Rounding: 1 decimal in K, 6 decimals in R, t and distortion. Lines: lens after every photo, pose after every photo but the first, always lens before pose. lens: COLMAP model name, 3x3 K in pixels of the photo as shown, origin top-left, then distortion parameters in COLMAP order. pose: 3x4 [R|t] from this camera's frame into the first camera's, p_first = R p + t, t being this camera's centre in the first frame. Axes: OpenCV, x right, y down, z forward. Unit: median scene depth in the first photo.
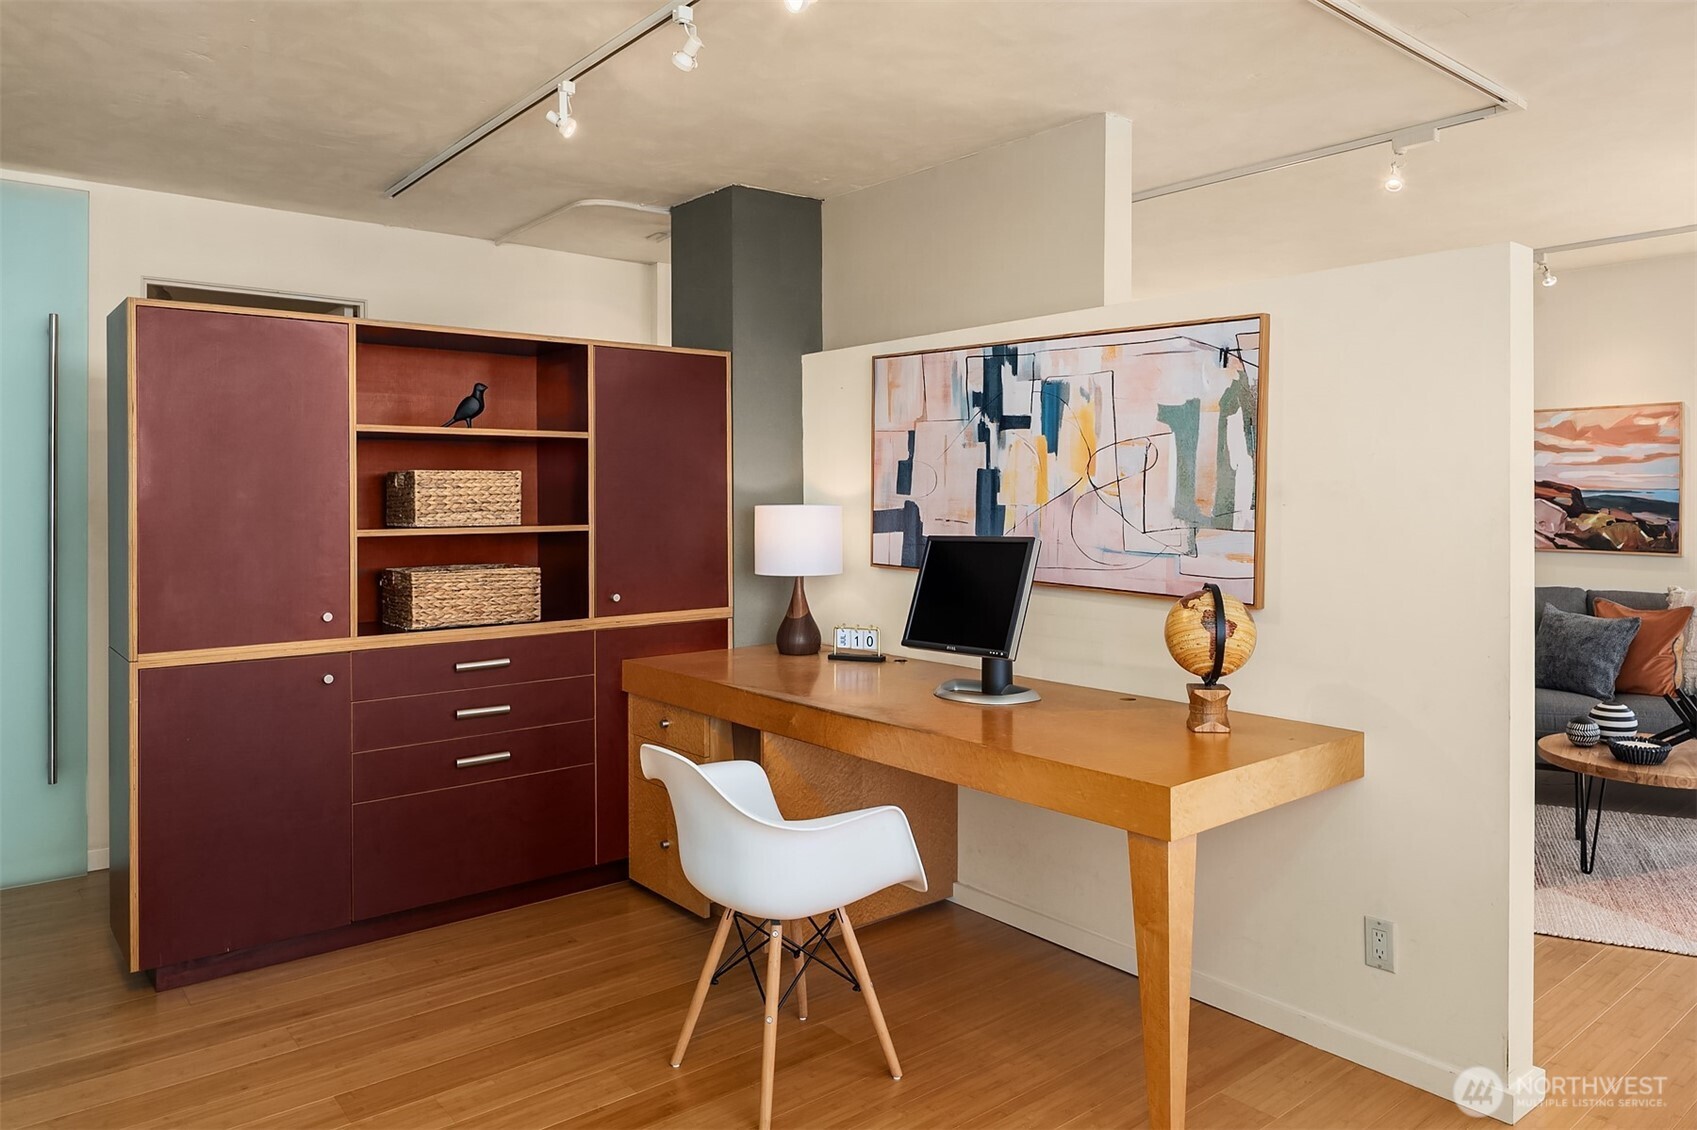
lens RADIAL K [[1135.8, 0, 838.1], [0, 1135.8, 510.1], [0, 0, 1]] dist [-0.000826, -0.008167]
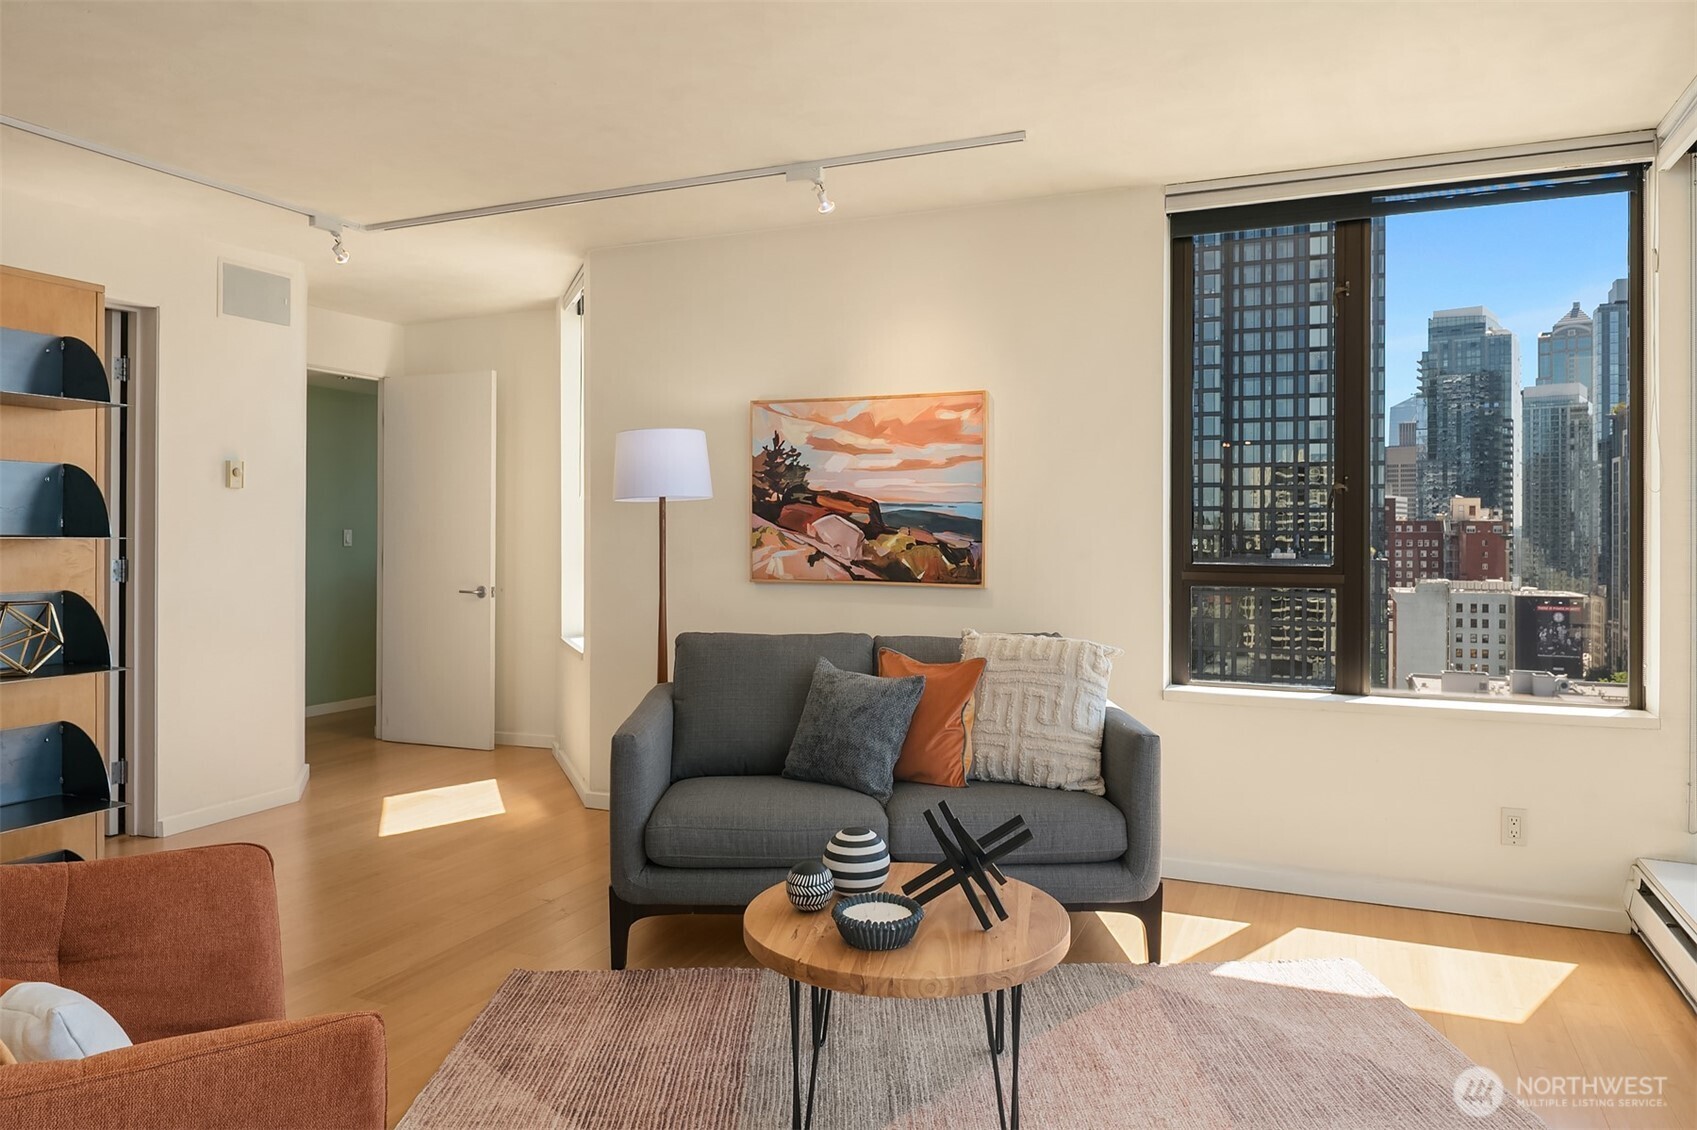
lens RADIAL K [[1135.8, 0, 848.8], [0, 1135.8, 552.7], [0, 0, 1]] dist [-0.000826, -0.008167]
pose [[0.890448, -0.002781, 0.455077, 0.322517], [-0.000852, 0.999969, 0.007778, 0.010861], [-0.455084, -0.007313, 0.890418, 0.364637]]
